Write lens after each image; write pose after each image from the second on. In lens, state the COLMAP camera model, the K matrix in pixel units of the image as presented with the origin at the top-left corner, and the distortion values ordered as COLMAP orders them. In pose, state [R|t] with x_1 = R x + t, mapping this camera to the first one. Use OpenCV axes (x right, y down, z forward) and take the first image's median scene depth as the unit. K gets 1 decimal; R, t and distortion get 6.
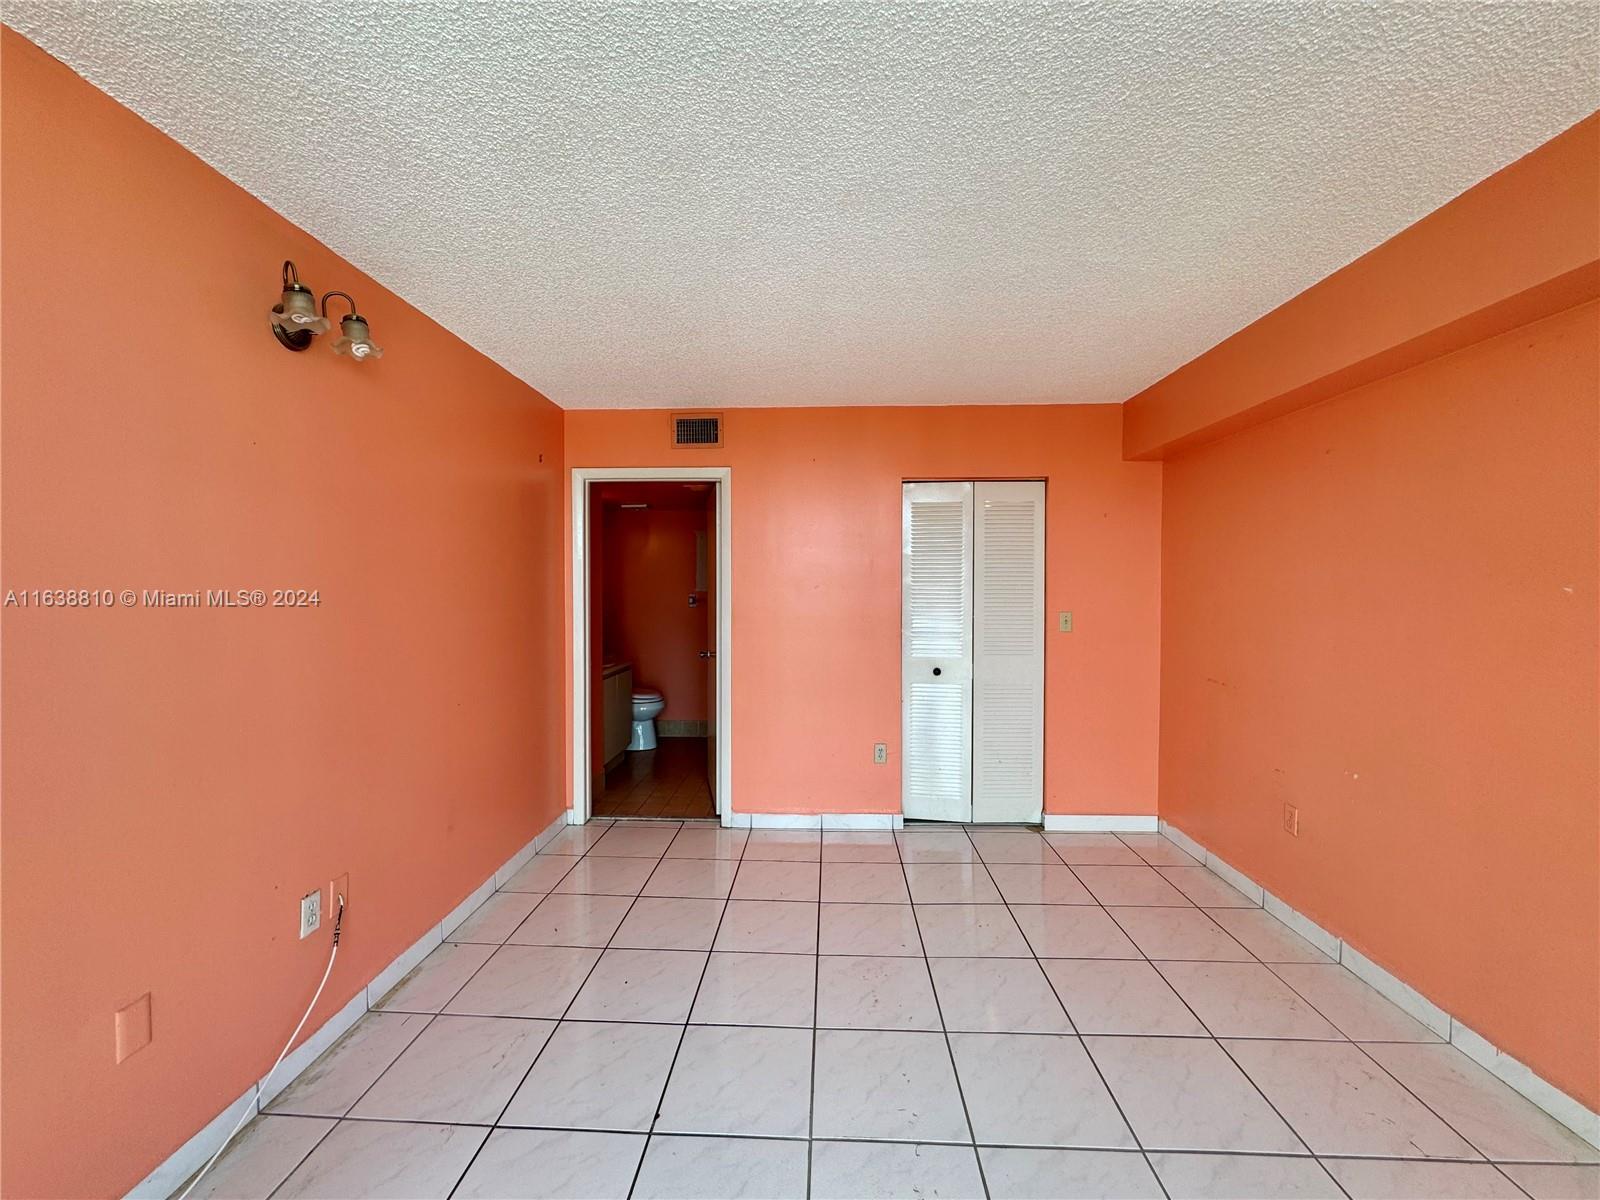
lens RADIAL K [[636.8, 0, 800.6], [0, 636.8, 596.6], [0, 0, 1]] dist [-0.003073, -0.000102]
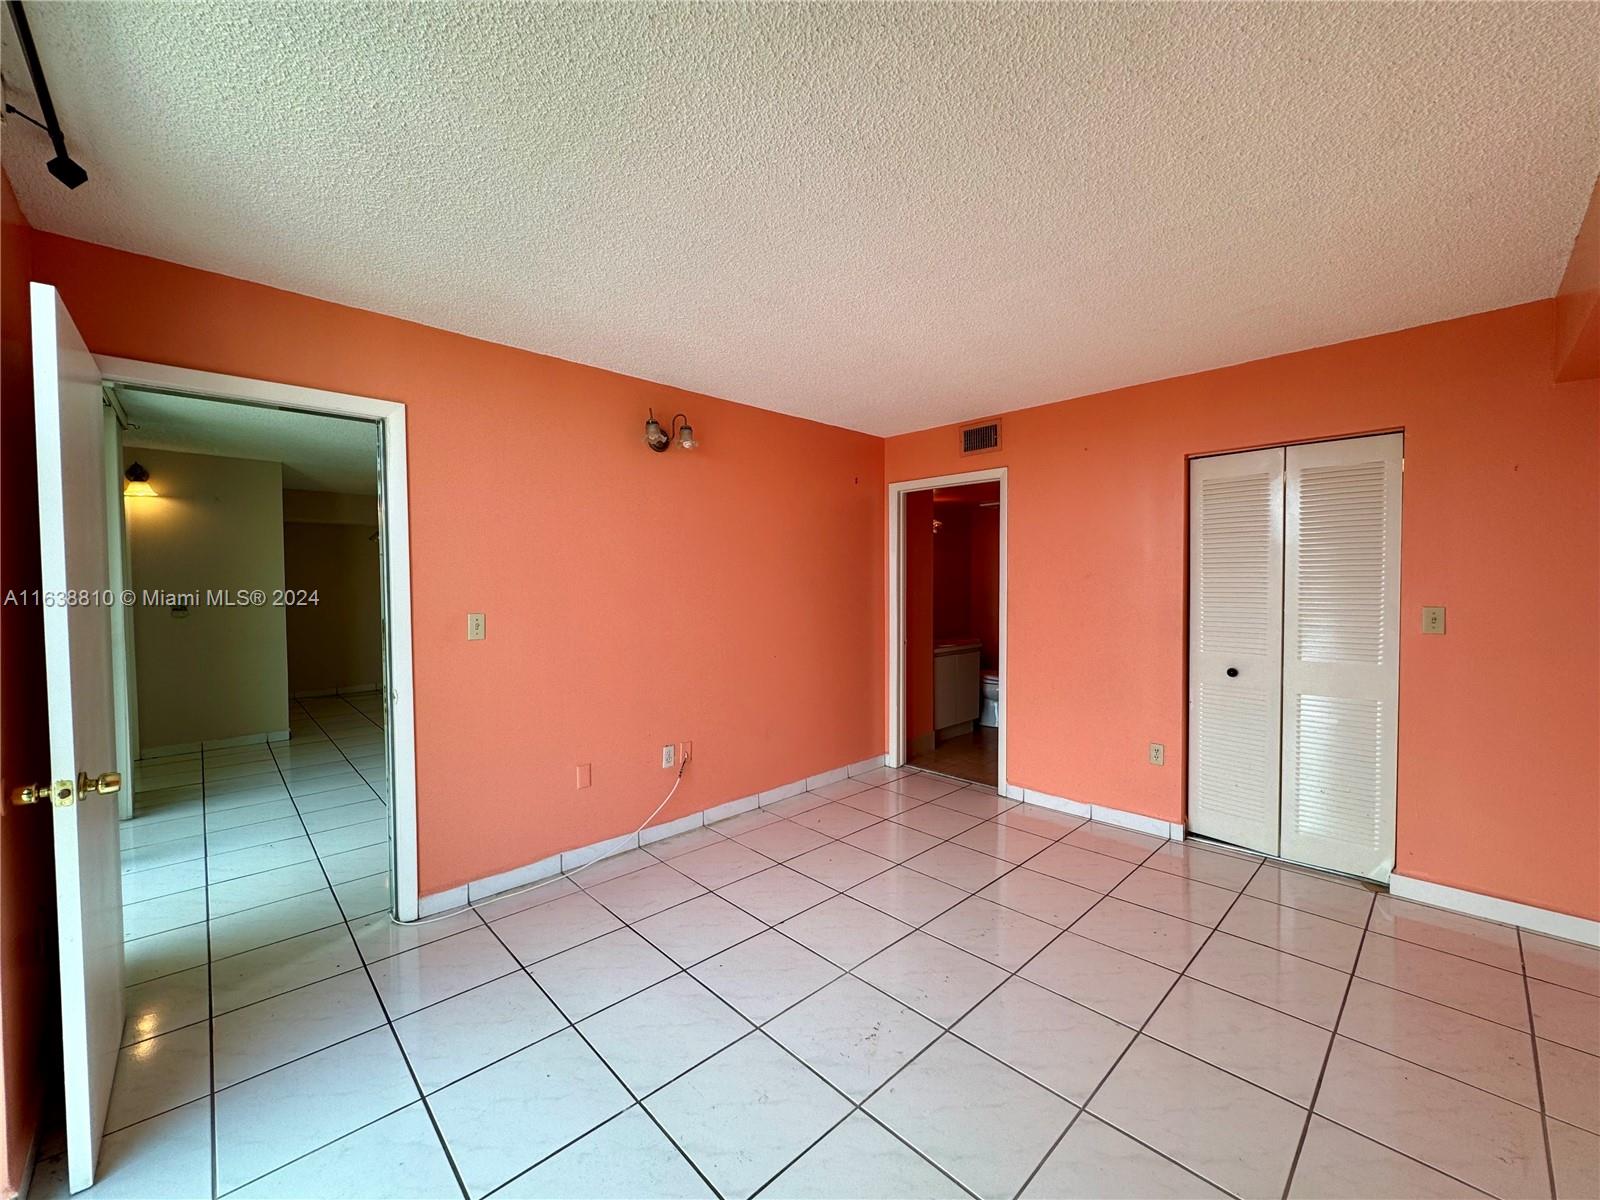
lens RADIAL K [[636.8, 0, 800.6], [0, 636.8, 596.6], [0, 0, 1]] dist [-0.003073, -0.000102]
pose [[0.722418, 0.012097, -0.691351, 0.390075], [-0.003770, 0.999901, 0.013557, 0.004791], [0.691446, -0.007188, 0.722392, -0.032596]]
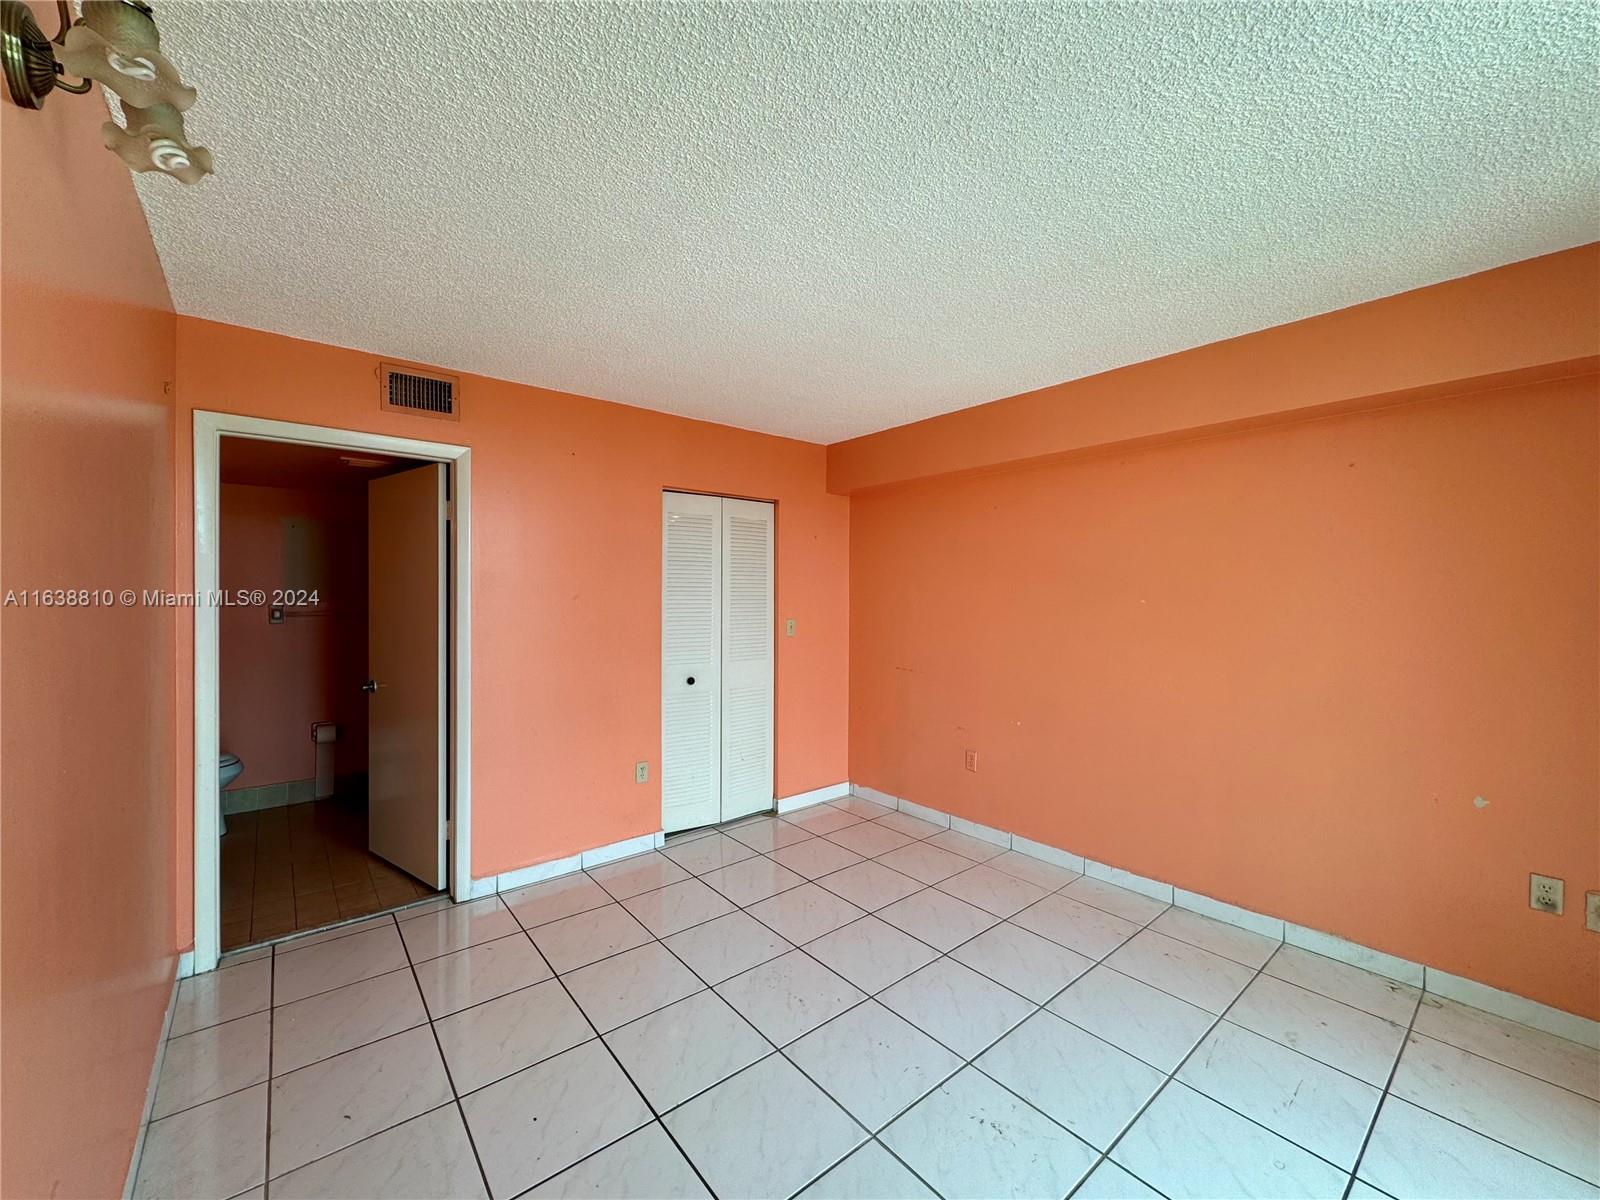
lens RADIAL K [[636.8, 0, 800.6], [0, 636.8, 596.6], [0, 0, 1]] dist [-0.003073, -0.000102]
pose [[0.743048, 0.000556, 0.669237, -0.335965], [0.004598, 0.999972, -0.005935, -0.009385], [-0.669222, 0.007488, 0.743025, 0.132364]]
